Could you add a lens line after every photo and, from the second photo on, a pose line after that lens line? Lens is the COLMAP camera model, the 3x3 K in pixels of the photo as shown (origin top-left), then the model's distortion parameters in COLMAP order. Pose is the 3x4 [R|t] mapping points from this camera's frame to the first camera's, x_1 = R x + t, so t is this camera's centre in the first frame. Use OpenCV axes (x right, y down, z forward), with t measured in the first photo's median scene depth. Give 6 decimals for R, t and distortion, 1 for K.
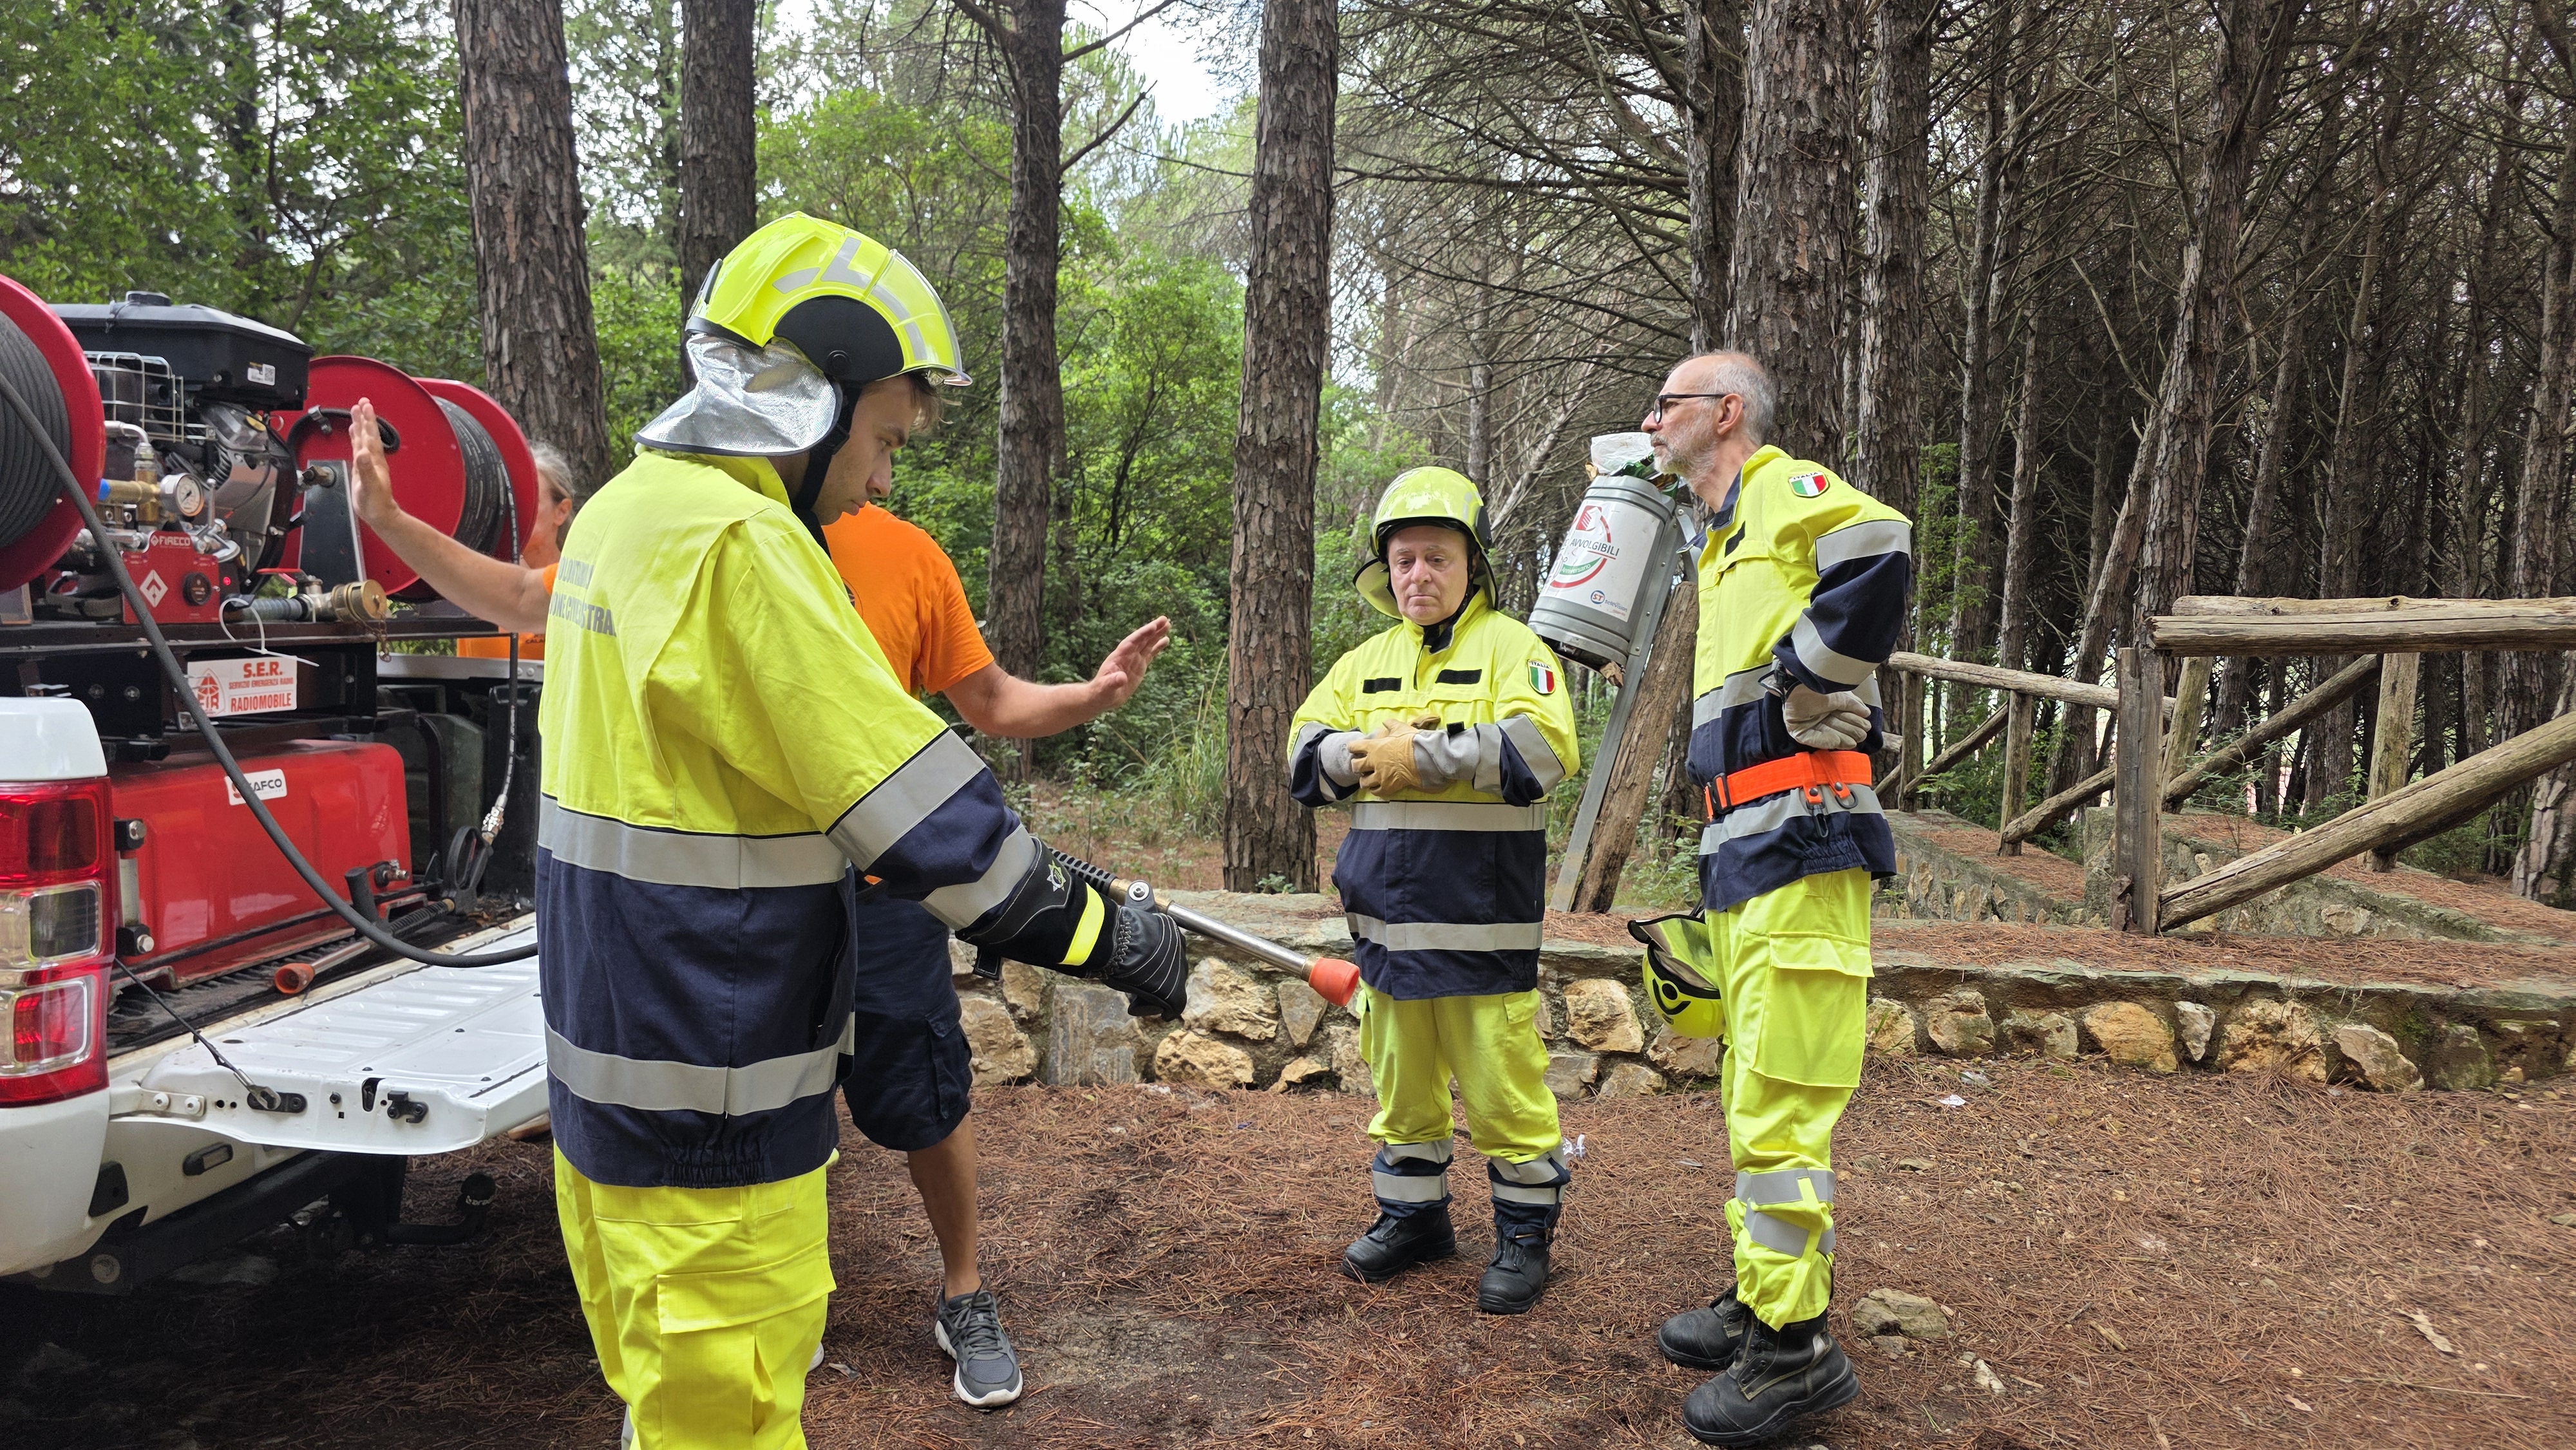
lens RADIAL K [[1758.3, 0, 1280.6], [0, 1758.3, 734.6], [0, 0, 1]] dist [0.034932, -0.028076]
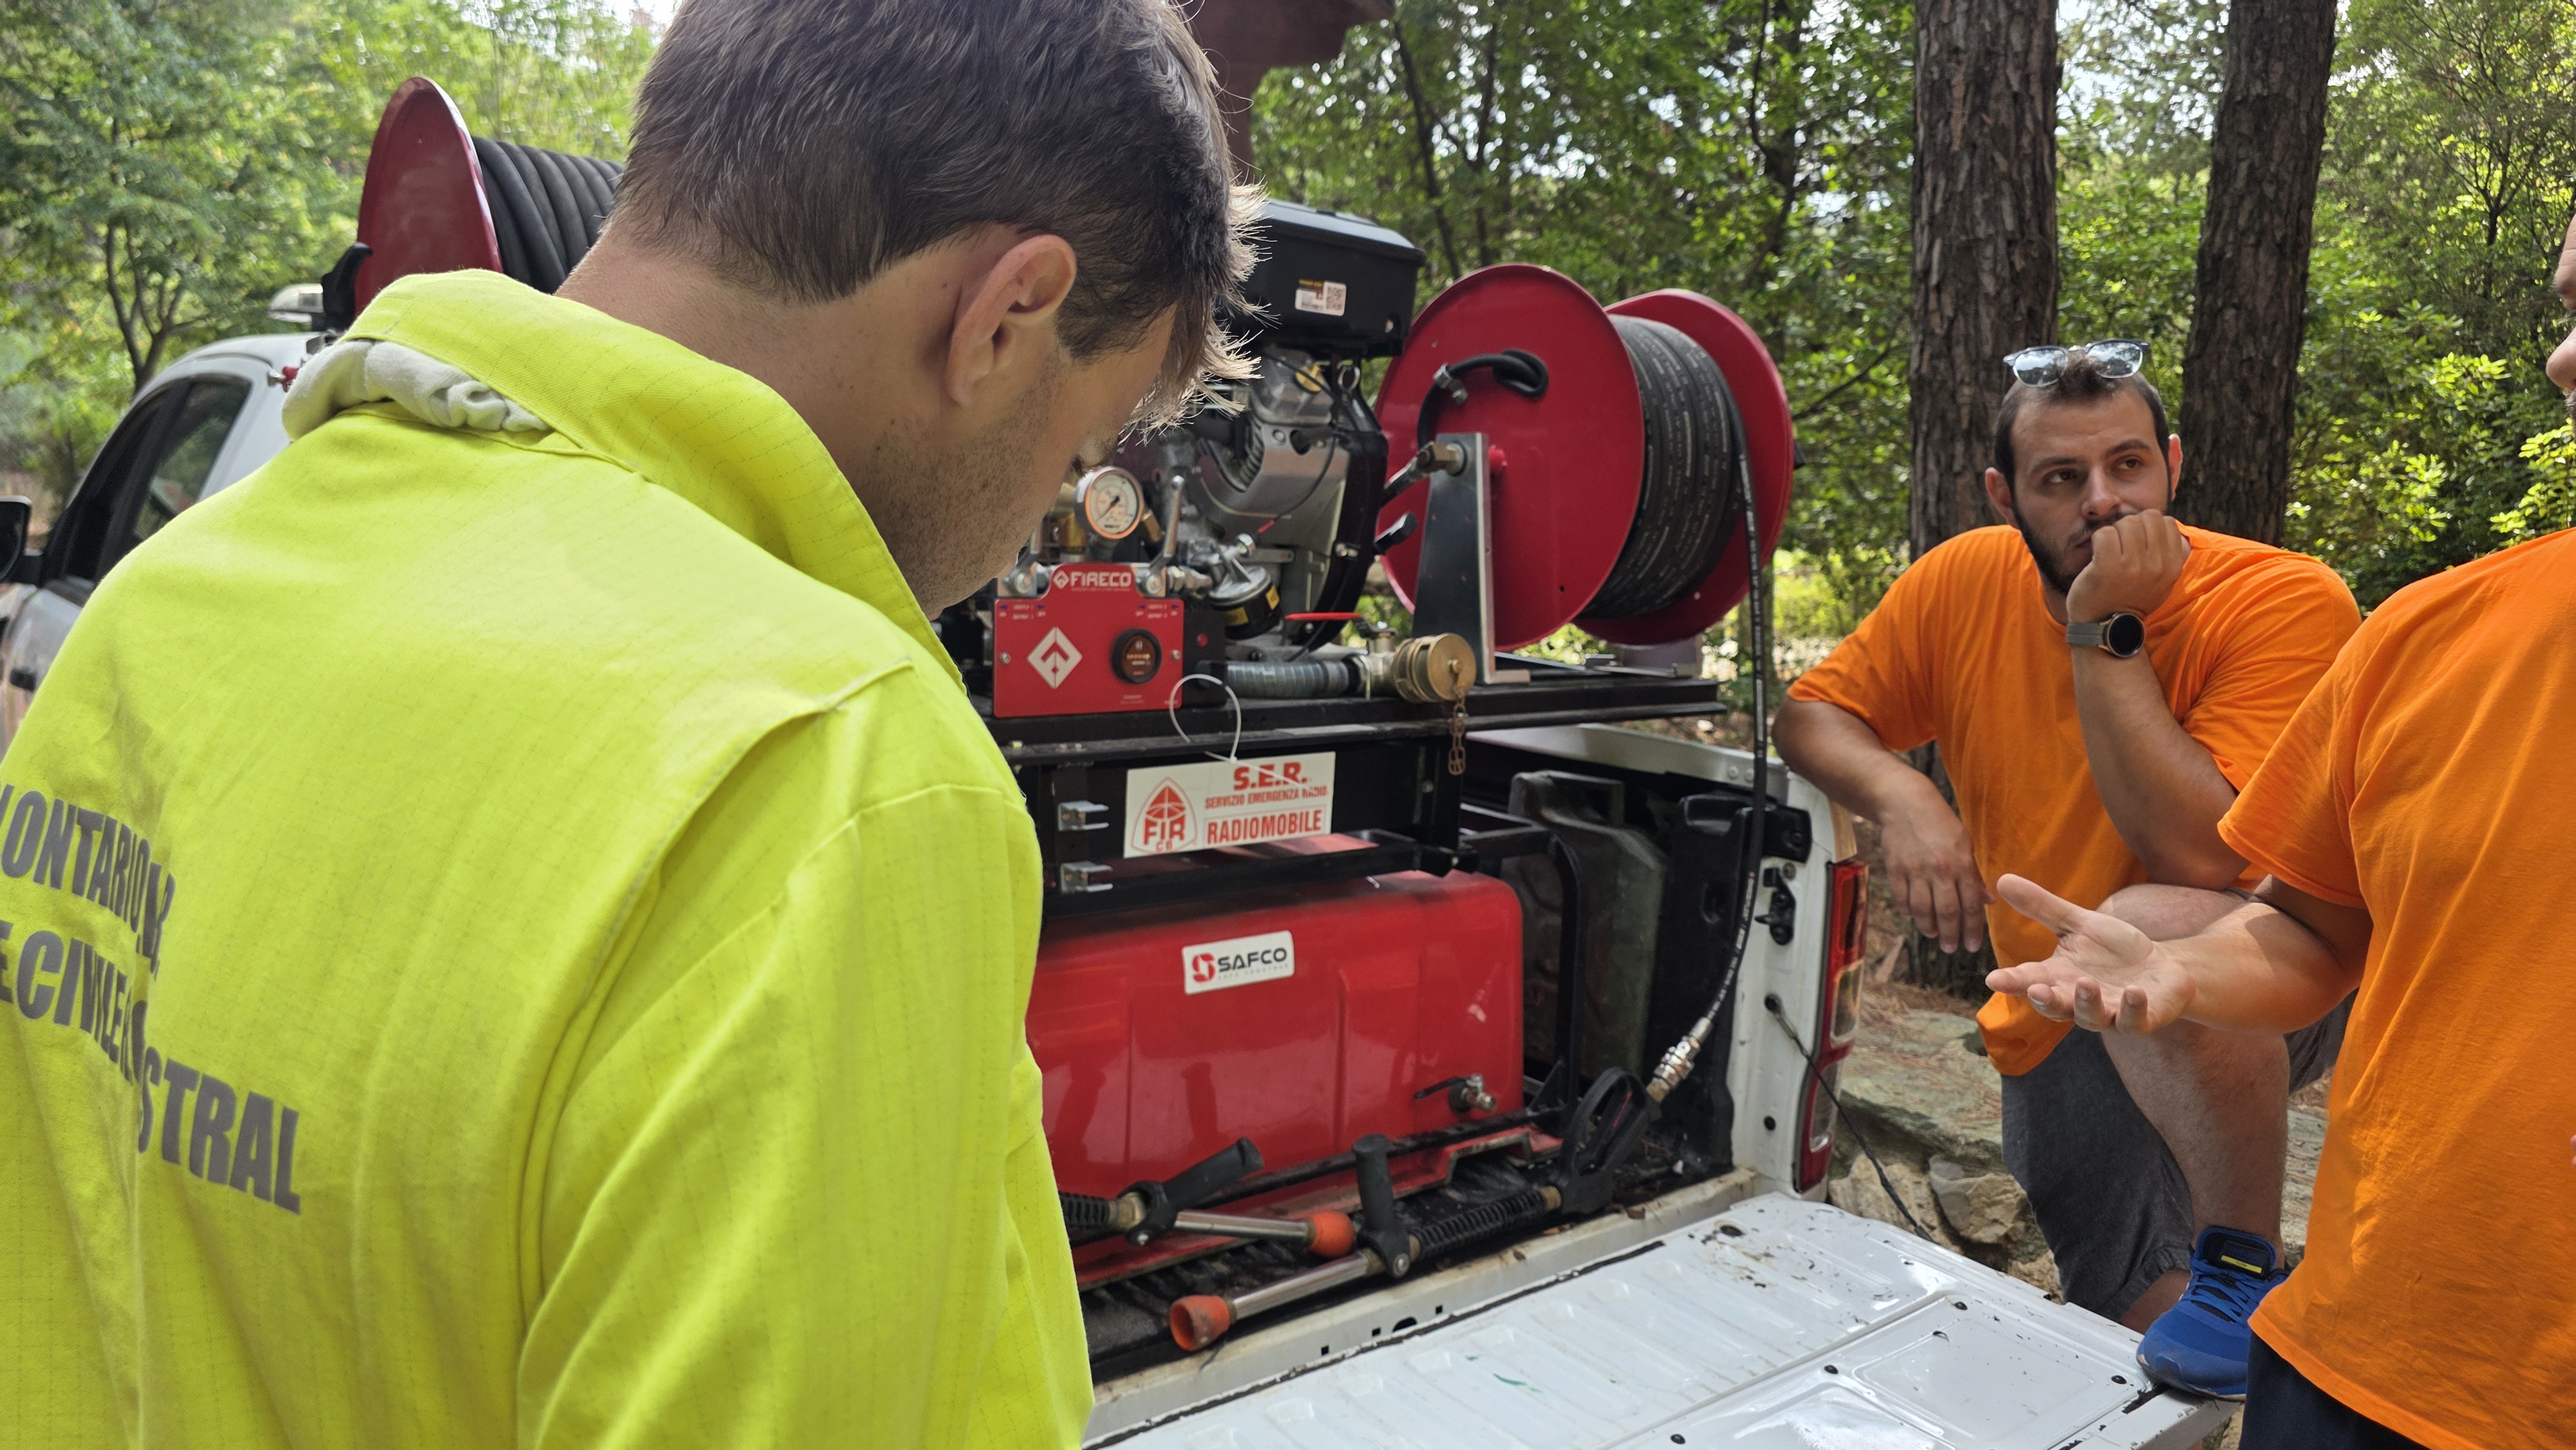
lens RADIAL K [[1758.3, 0, 1280.6], [0, 1758.3, 734.6], [0, 0, 1]] dist [0.034932, -0.028076]
pose [[0.688986, 0.096784, -0.718284, -0.082534], [-0.073927, 0.995259, 0.063193, -0.057963], [0.720995, 0.009561, 0.692874, 0.368310]]
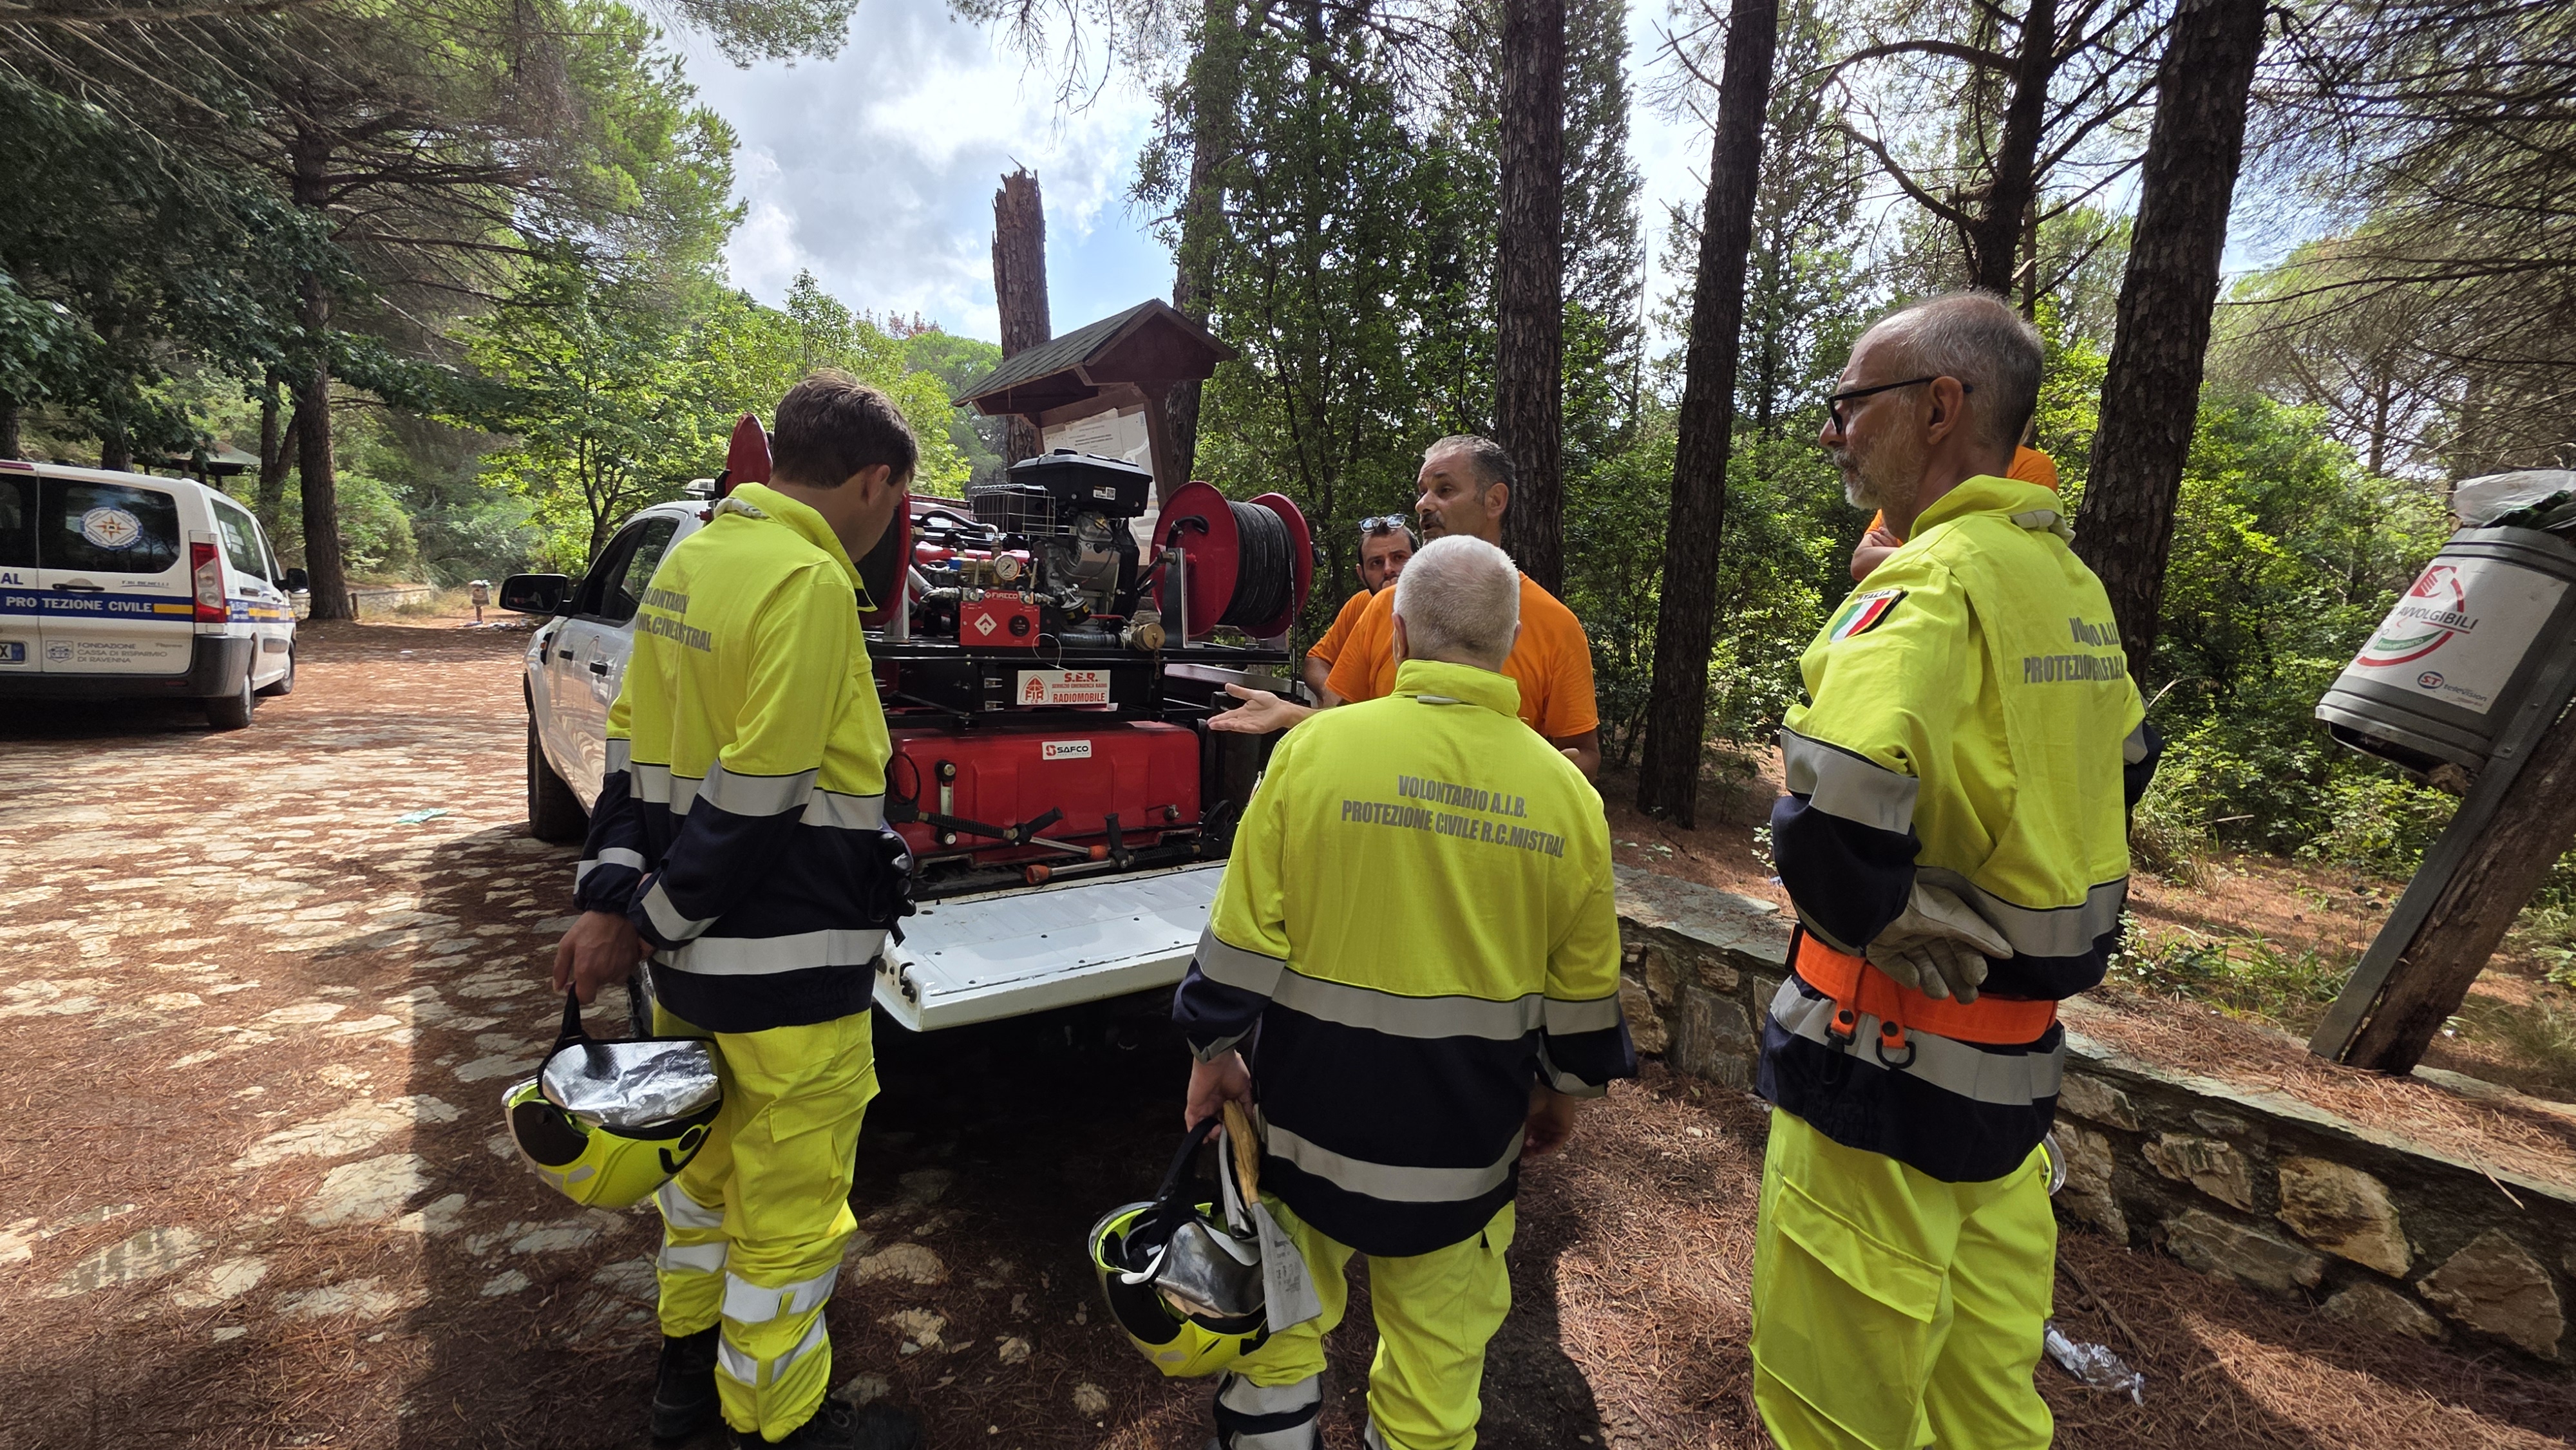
lens RADIAL K [[1032.5, 0, 1302.9], [0, 1032.5, 713.7], [0, 0, 1]] dist [-0.000034, 0.000635]
pose [[0.712770, 0.084160, -0.696330, 0.140077], [-0.087808, 0.995672, 0.030458, -0.031992], [0.695880, 0.039434, 0.717075, 0.304043]]
